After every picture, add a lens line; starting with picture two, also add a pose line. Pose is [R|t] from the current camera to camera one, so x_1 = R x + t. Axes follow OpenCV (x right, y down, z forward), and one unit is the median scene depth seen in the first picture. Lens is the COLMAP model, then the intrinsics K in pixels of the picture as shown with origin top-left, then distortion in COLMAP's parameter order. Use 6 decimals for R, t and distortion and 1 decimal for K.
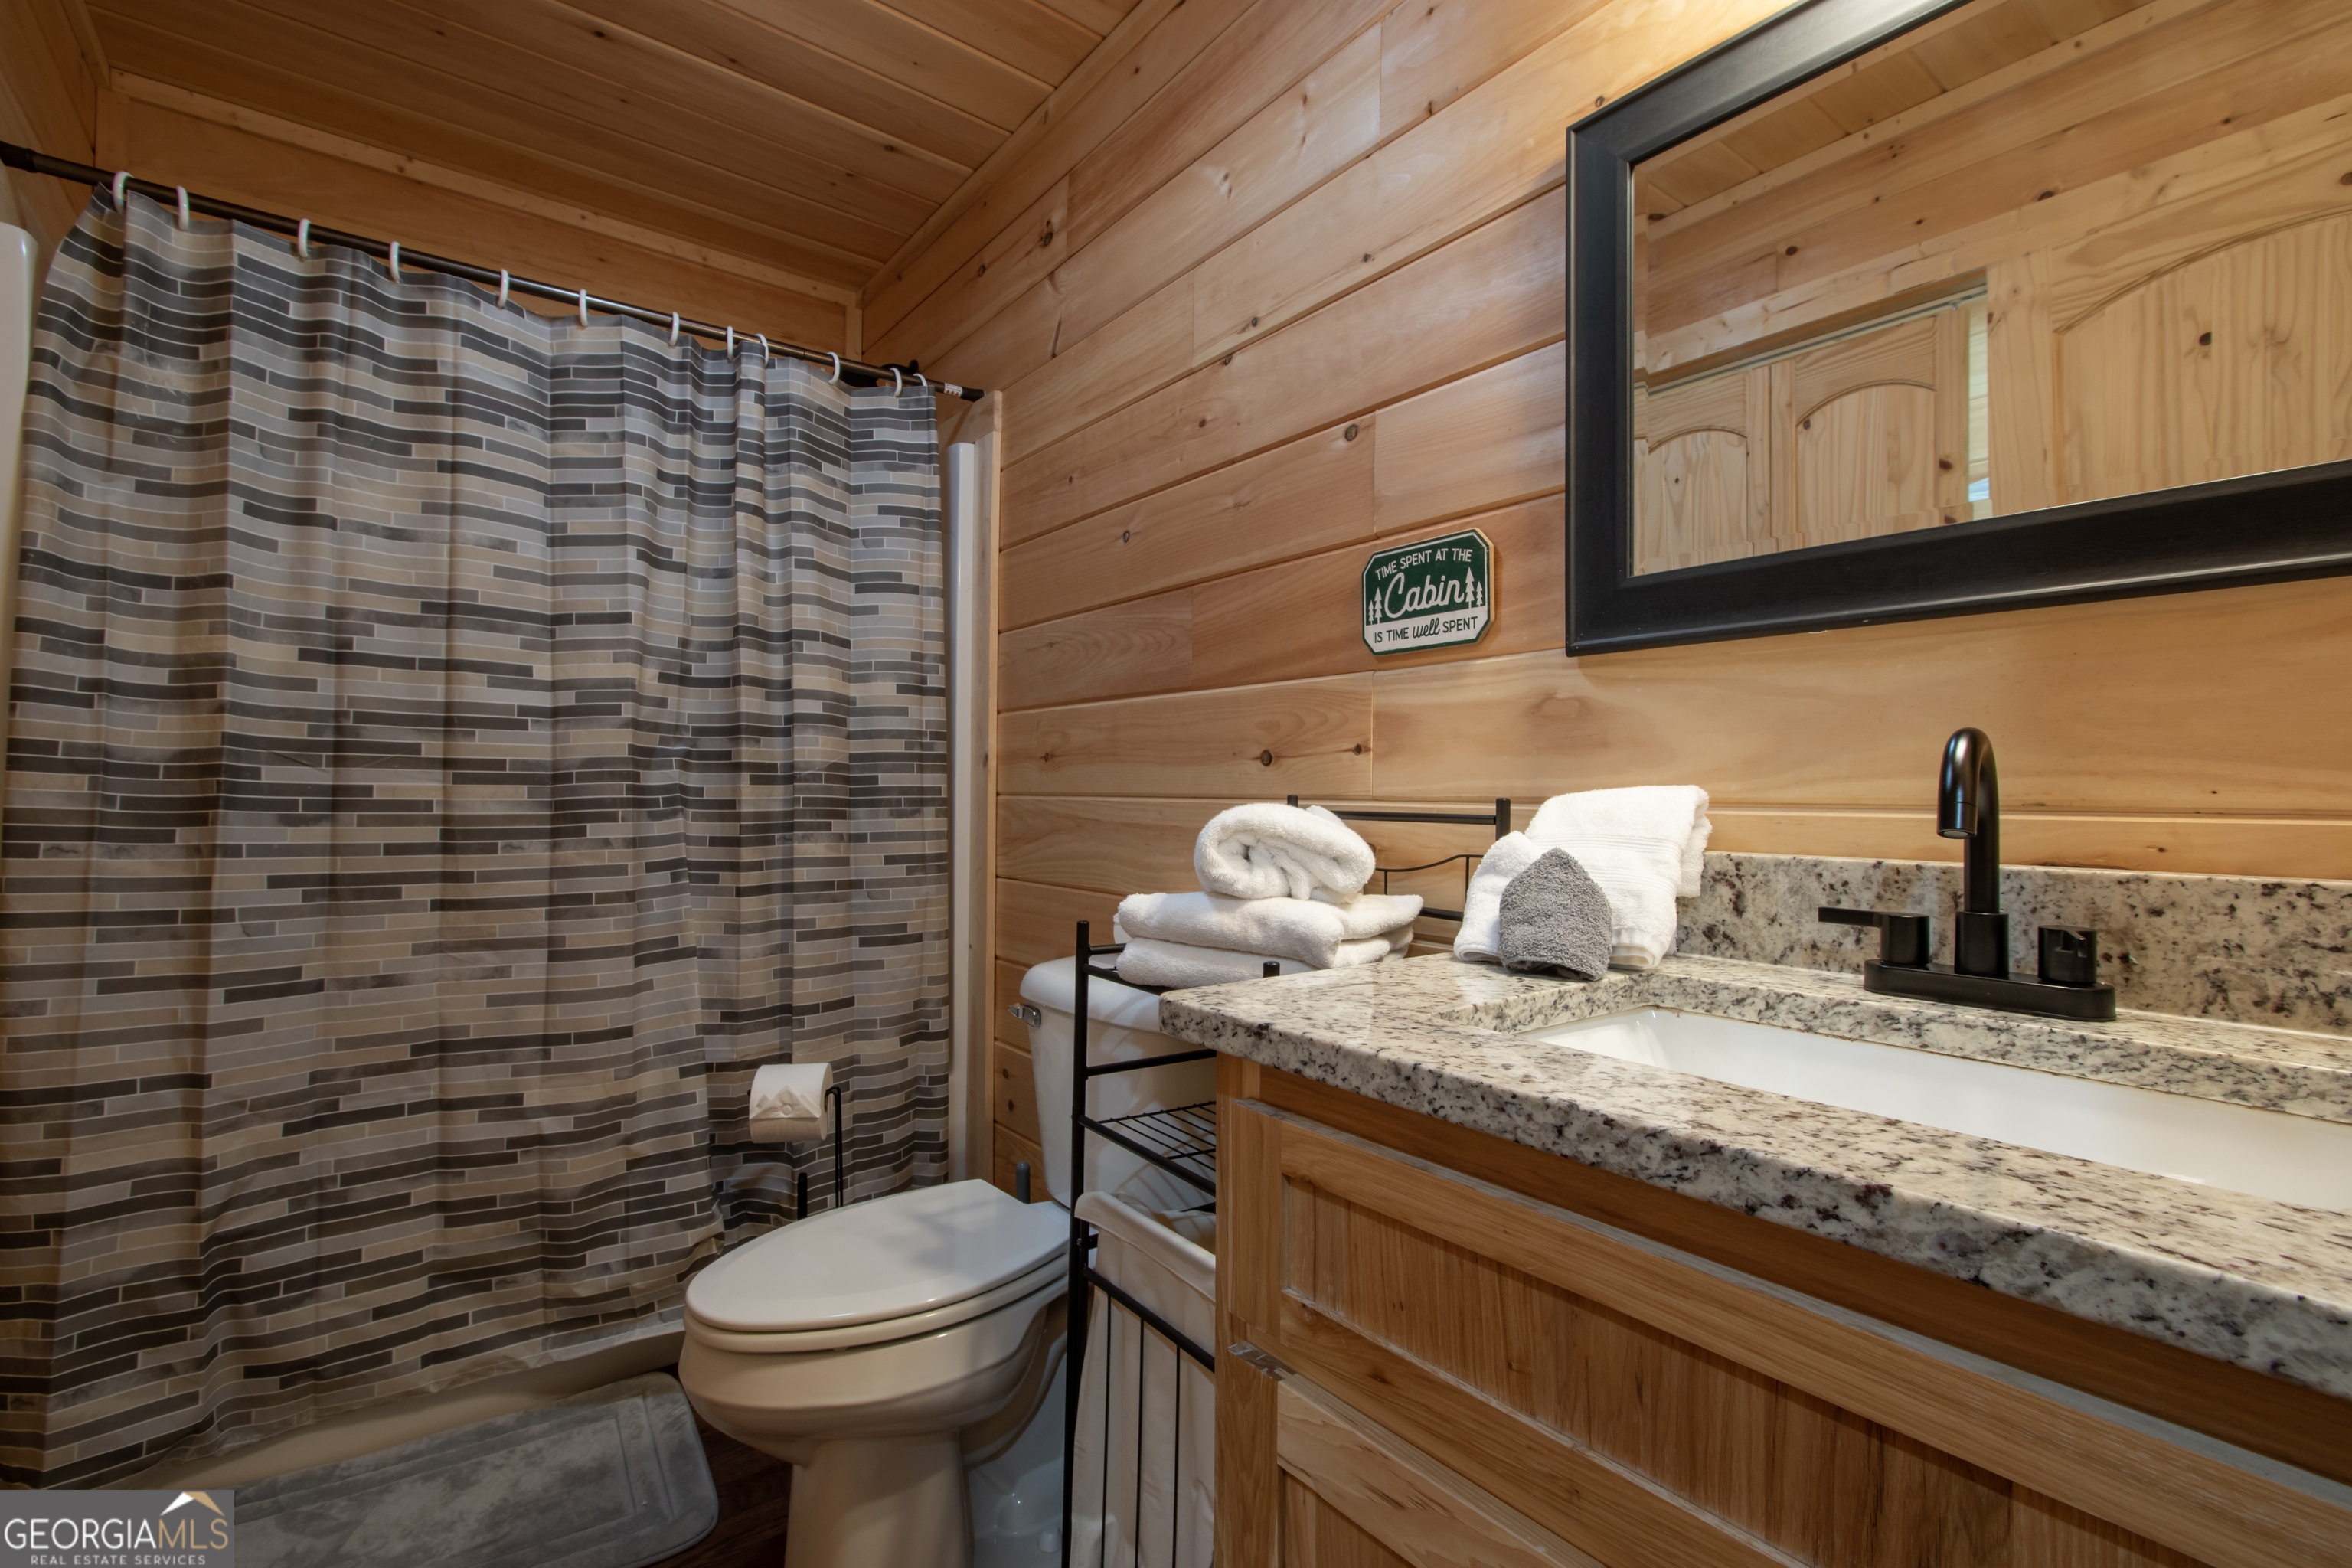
lens RADIAL K [[1054.7, 0, 1187.0], [0, 1054.7, 777.3], [0, 0, 1]] dist [0.002319, -0.000791]
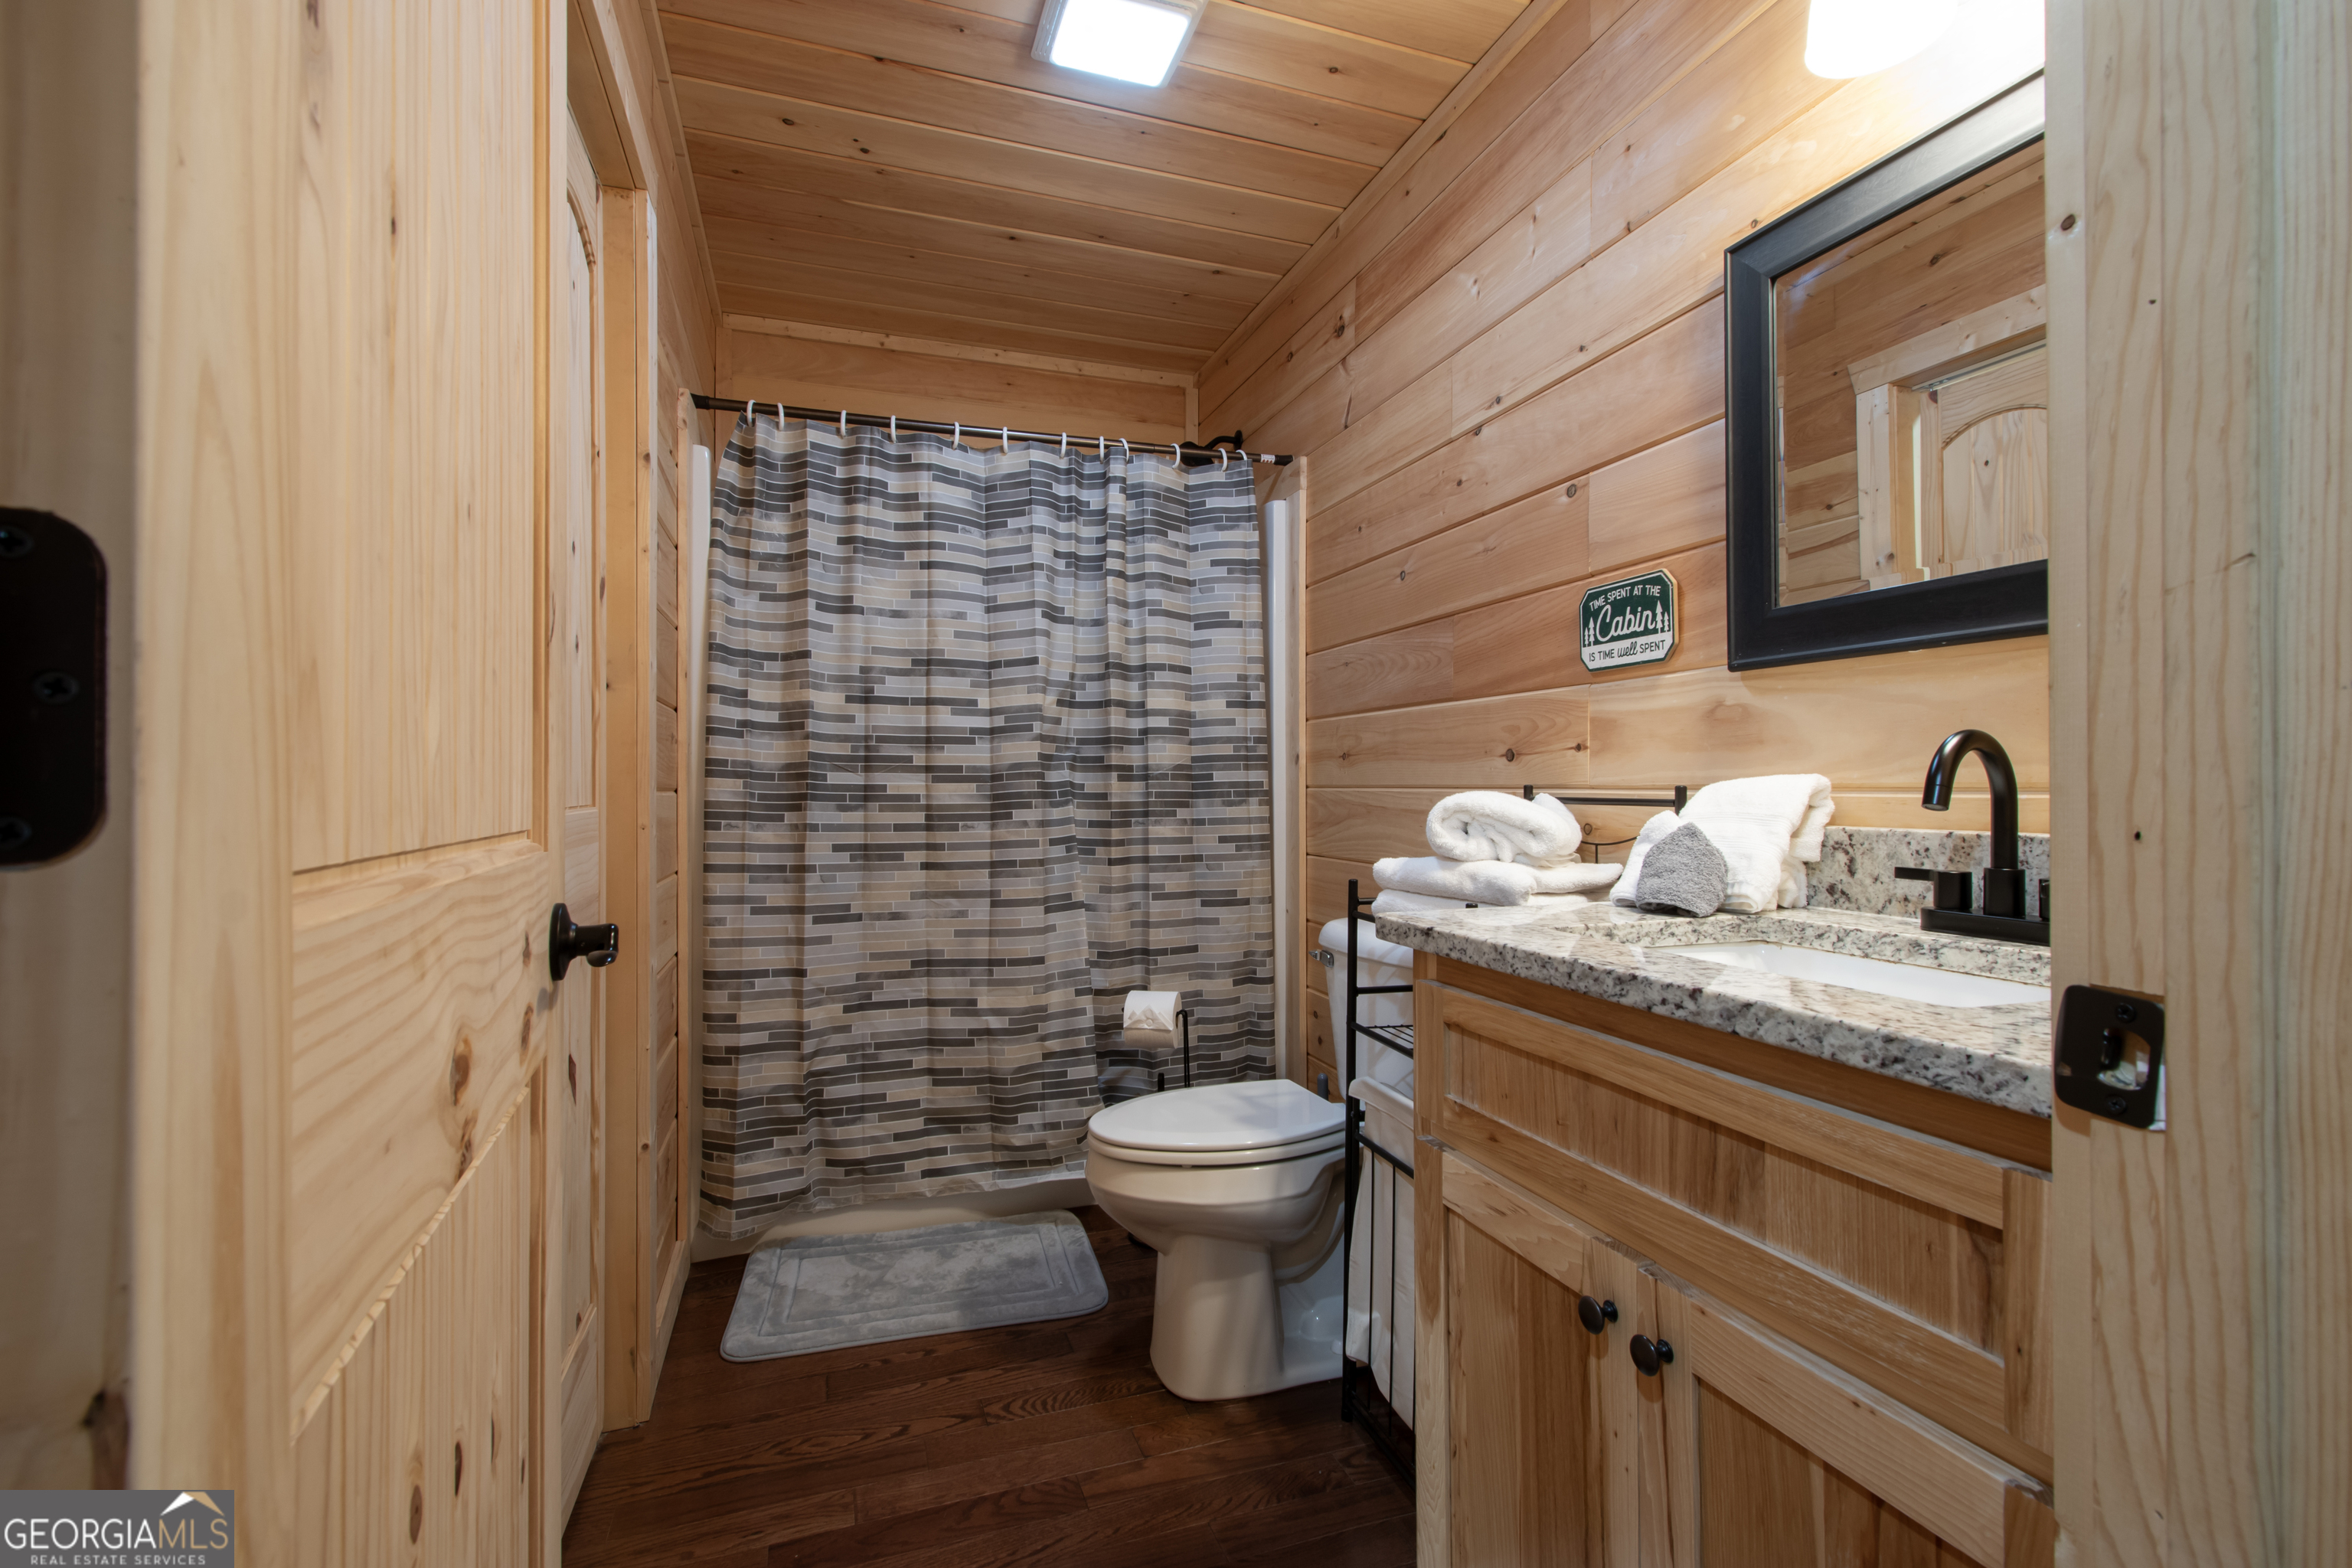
lens RADIAL K [[1072.3, 0, 1185.8], [0, 1072.3, 745.7], [0, 0, 1]] dist [0.002480, -0.000648]
pose [[0.948392, -0.021272, -0.316385, 0.110590], [0.013961, 0.999581, -0.025356, -0.002743], [0.316792, 0.019630, 0.948292, -0.305942]]
